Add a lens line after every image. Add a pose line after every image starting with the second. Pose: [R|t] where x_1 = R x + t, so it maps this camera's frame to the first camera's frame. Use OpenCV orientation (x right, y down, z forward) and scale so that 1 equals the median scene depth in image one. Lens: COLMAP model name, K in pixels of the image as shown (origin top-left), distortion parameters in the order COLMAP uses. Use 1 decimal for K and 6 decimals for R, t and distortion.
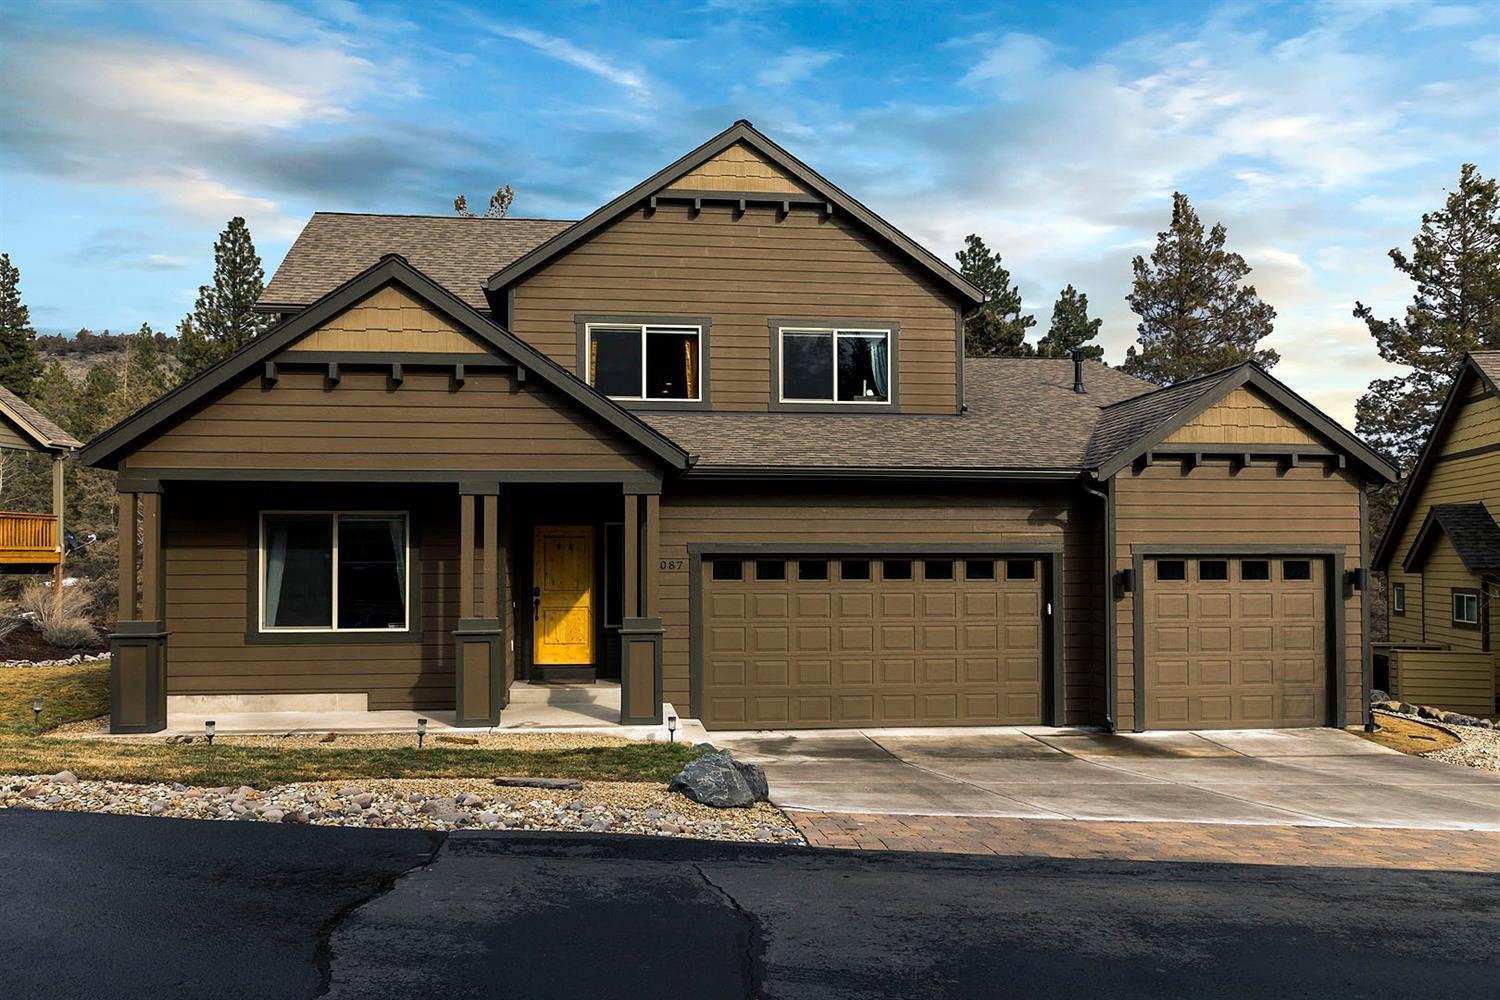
lens RADIAL K [[1183.9, 0, 748.9], [0, 1183.9, 542.9], [0, 0, 1]] dist [-0.011982, -0.008768]
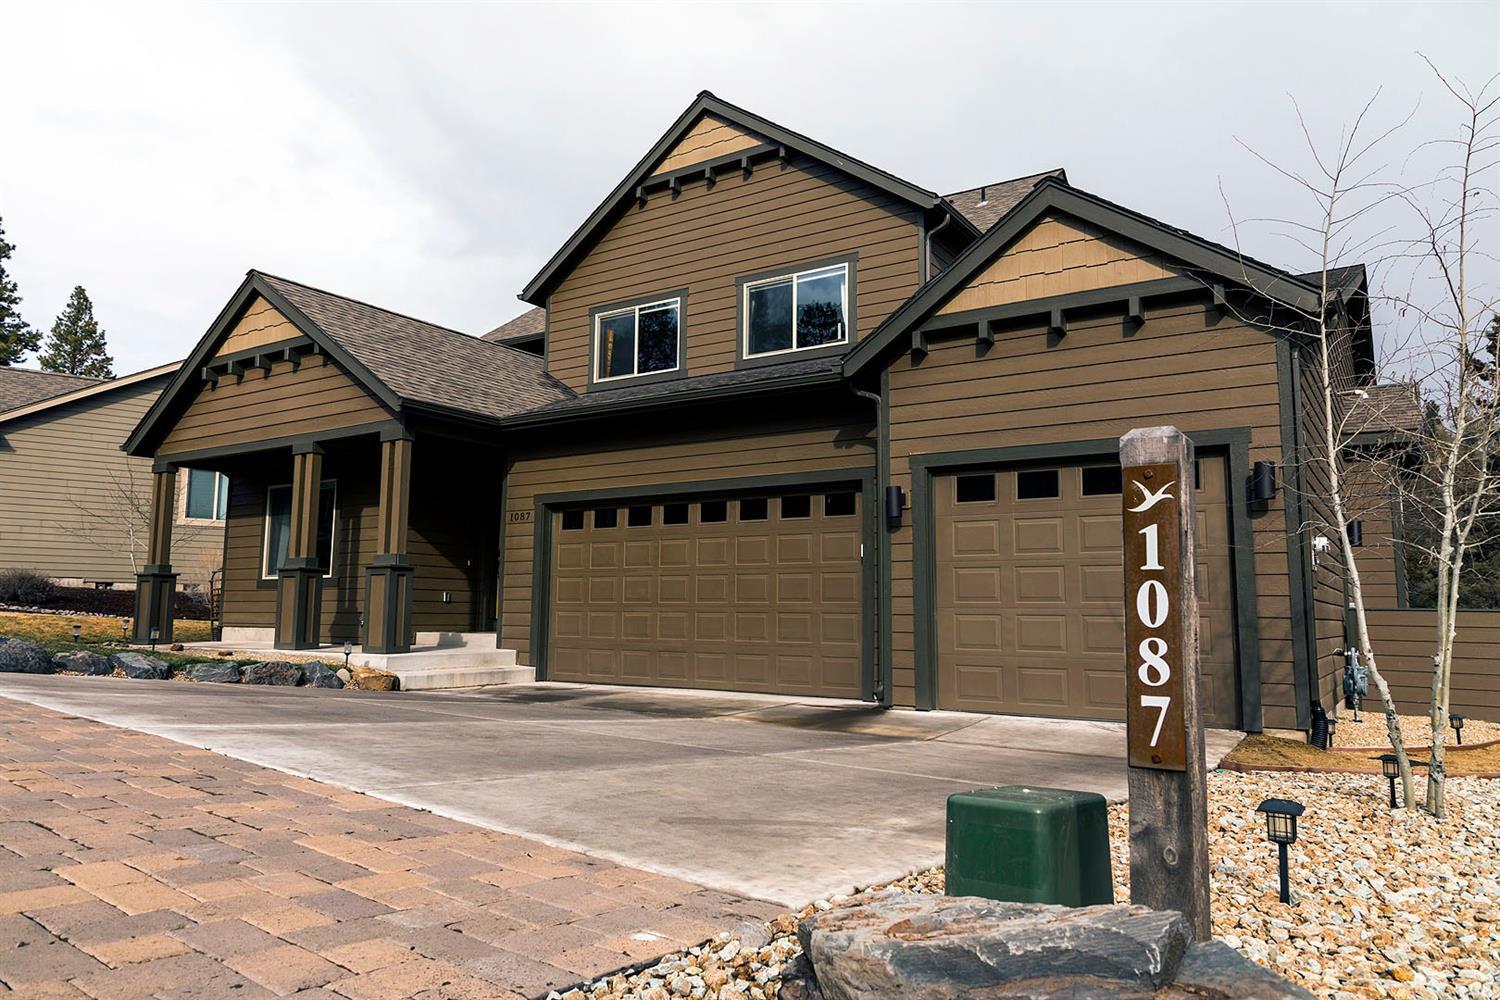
lens RADIAL K [[1032.0, 0, 750.0], [0, 1032.0, 500.0], [0, 0, 1]] dist [0.002706, 0.000528]
pose [[0.756968, -0.066762, -0.650033, 0.690149], [0.001371, 0.994927, -0.100588, 0.097677], [0.653450, 0.075250, 0.753220, 0.454368]]
